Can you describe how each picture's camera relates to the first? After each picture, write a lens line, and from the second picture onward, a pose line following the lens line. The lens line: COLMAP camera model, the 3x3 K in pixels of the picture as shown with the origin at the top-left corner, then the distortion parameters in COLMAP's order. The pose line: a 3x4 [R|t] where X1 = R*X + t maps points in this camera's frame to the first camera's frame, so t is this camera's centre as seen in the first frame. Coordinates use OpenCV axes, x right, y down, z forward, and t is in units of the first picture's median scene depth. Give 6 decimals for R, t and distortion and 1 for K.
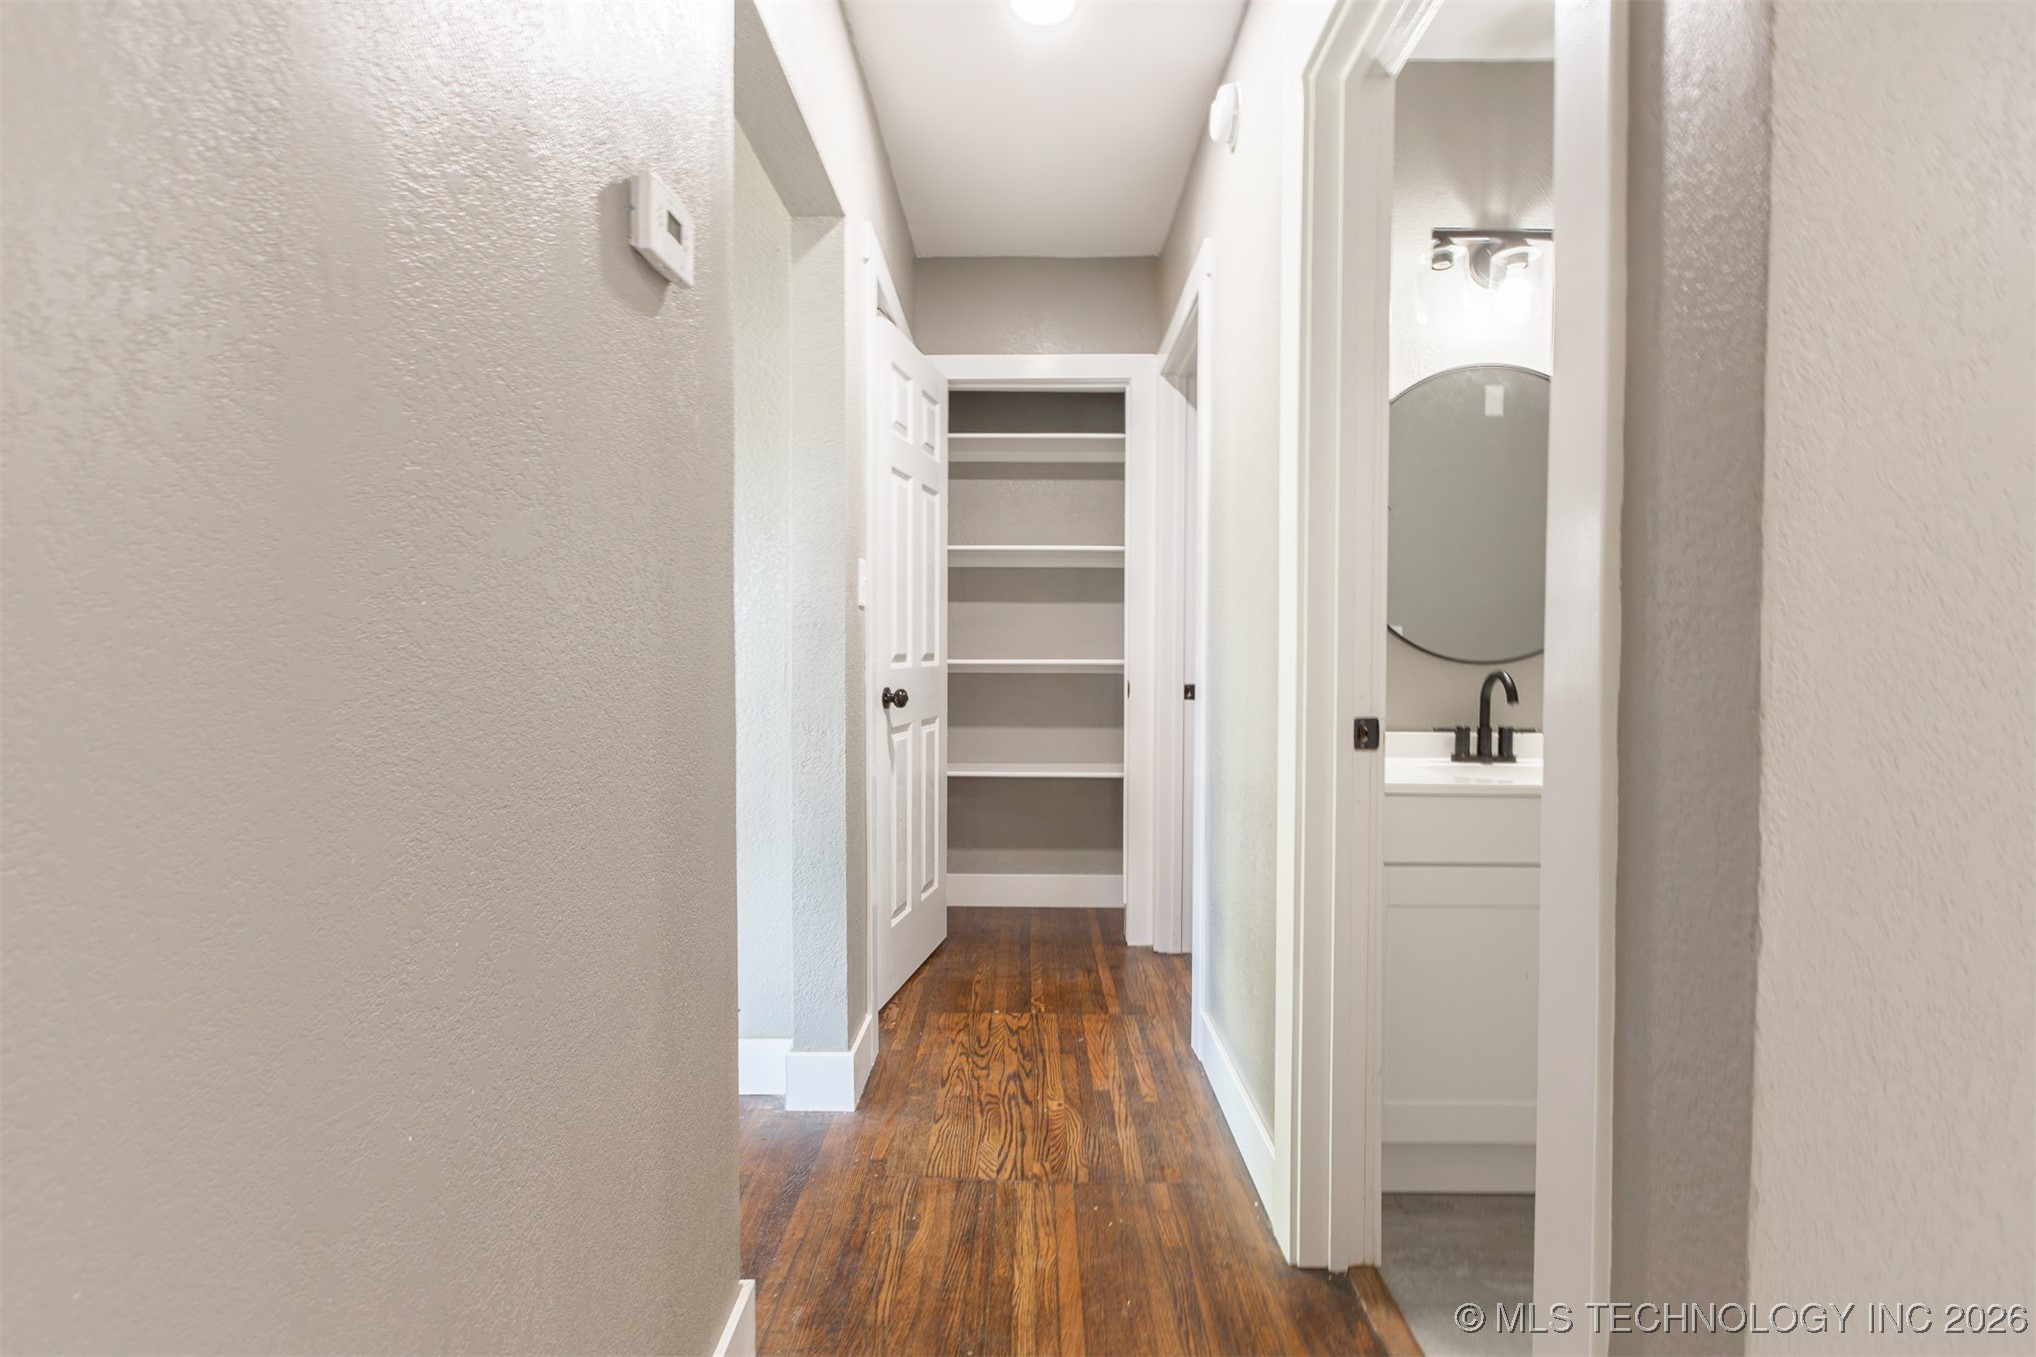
lens RADIAL K [[918.5, 0, 1023.8], [0, 918.5, 675.0], [0, 0, 1]] dist [0.000343, -0.000362]
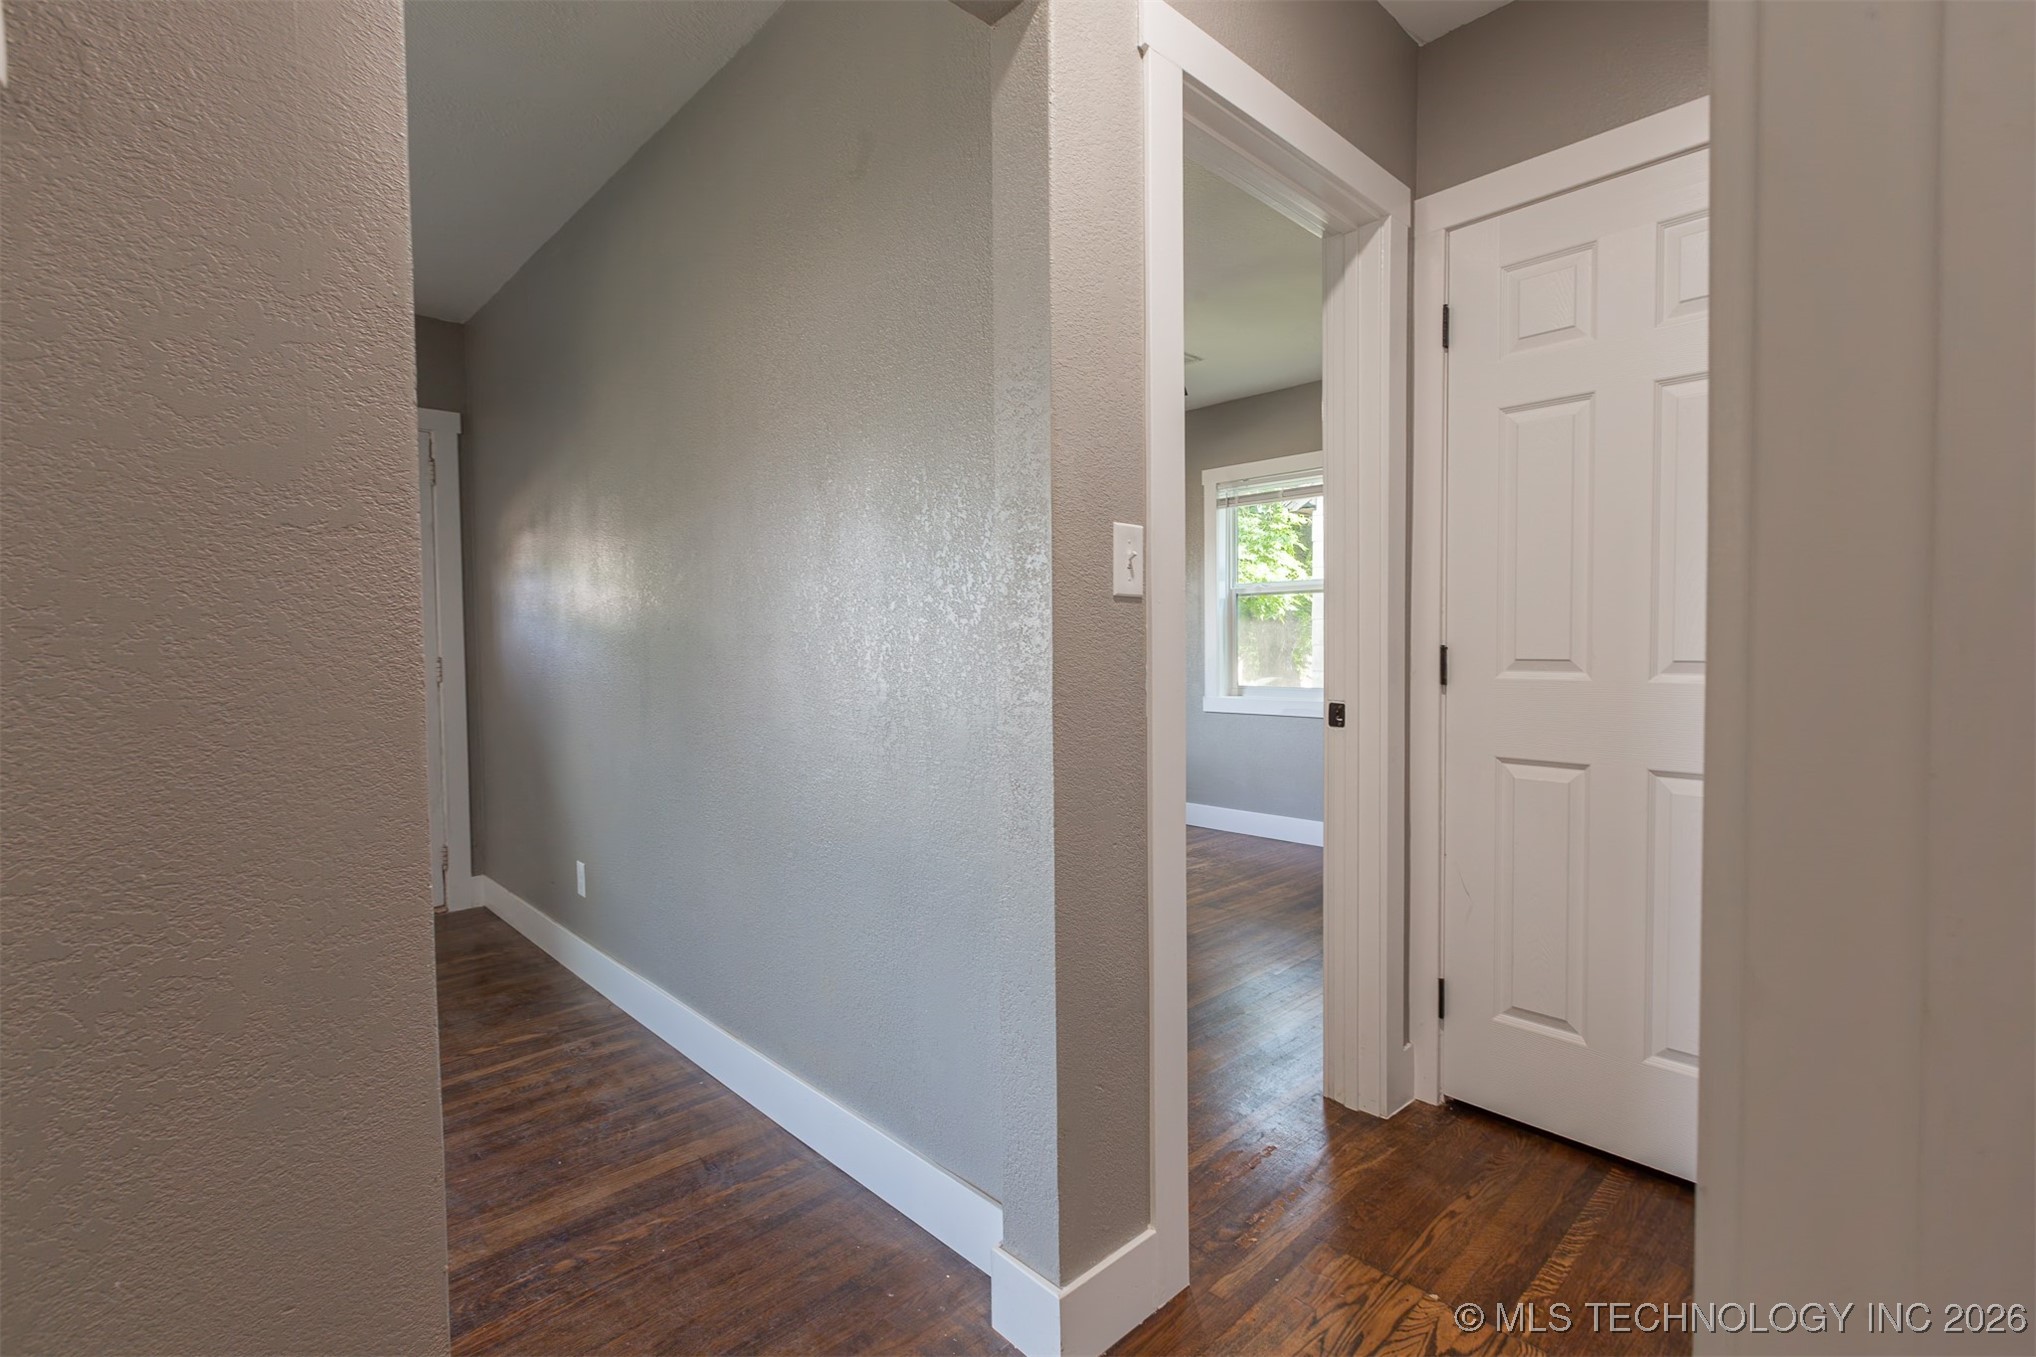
lens RADIAL K [[918.6, 0, 1022.9], [0, 918.6, 674.9], [0, 0, 1]] dist [-0.001010, 0.000099]
pose [[0.692690, 0.014387, -0.721092, 0.200724], [-0.007118, 0.999889, 0.013112, -0.023855], [0.721200, -0.003950, 0.692715, 0.427596]]
